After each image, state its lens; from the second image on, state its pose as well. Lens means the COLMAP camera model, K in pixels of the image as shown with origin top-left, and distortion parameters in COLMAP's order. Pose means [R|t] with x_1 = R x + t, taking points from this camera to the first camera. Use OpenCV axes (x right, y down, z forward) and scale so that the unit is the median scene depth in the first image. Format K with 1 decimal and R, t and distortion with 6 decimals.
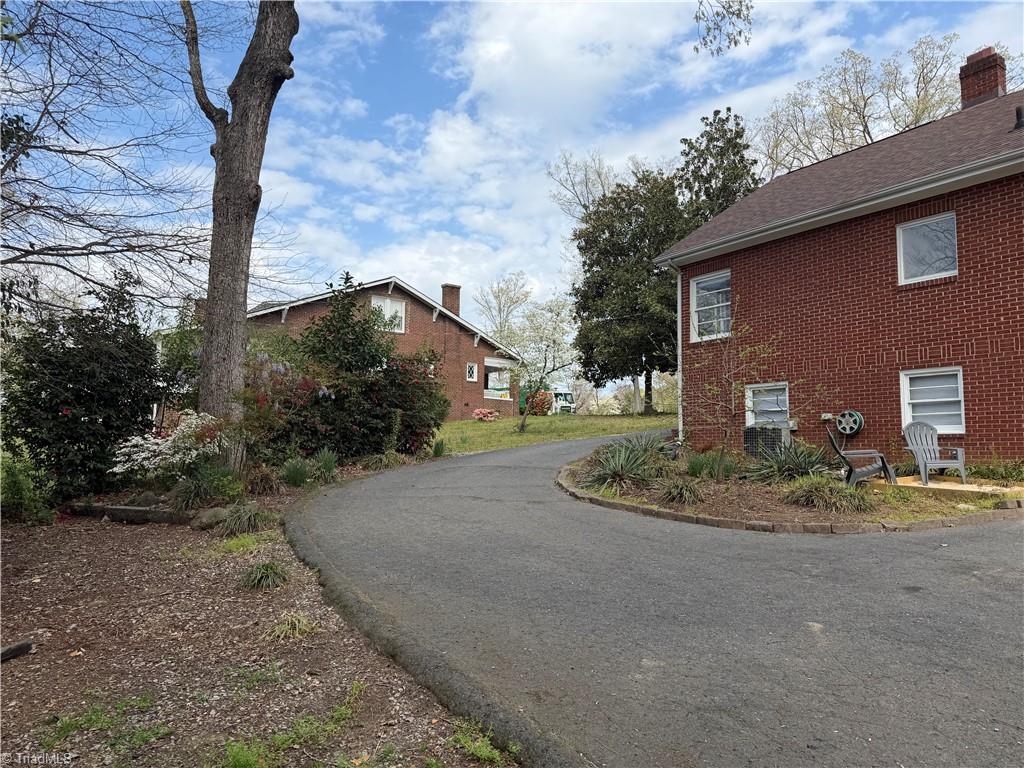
lens RADIAL K [[725.6, 0, 497.5], [0, 725.6, 393.2], [0, 0, 1]] dist [0.020280, -0.027941]
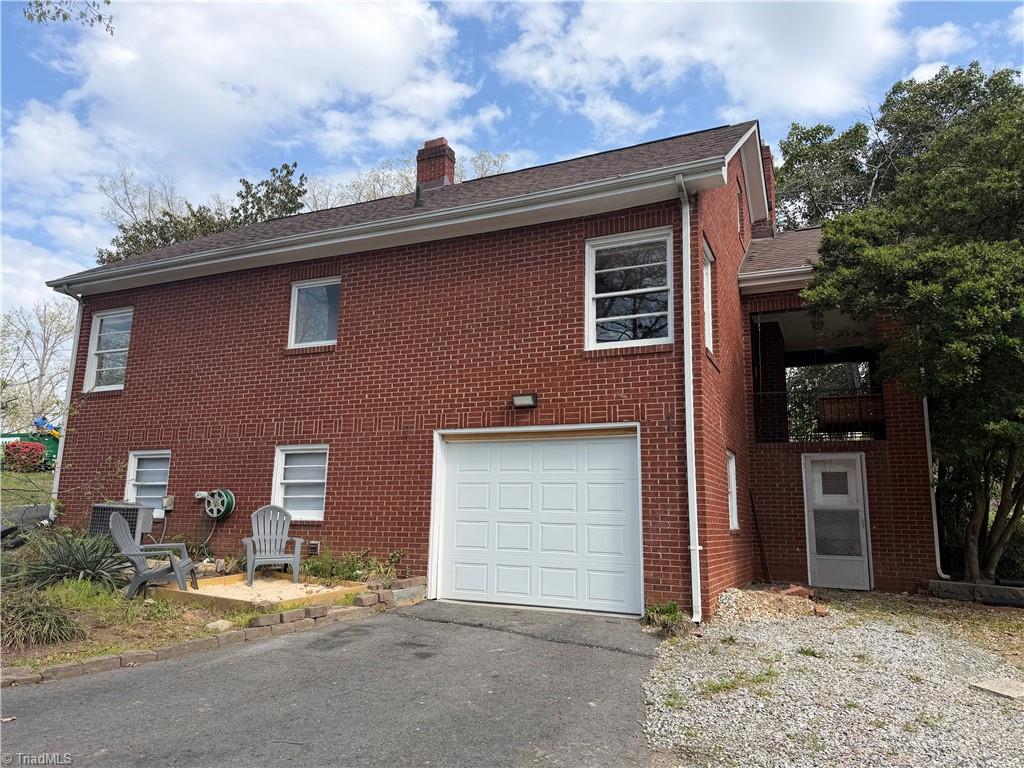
lens RADIAL K [[722.6, 0, 512.0], [0, 722.6, 384.0], [0, 0, 1]] dist [0.126199, -0.179097]
pose [[0.858749, 0.104618, 0.501603, 0.347283], [-0.057865, 0.992473, -0.107932, -0.025614], [-0.509119, 0.063661, 0.858338, 0.096127]]
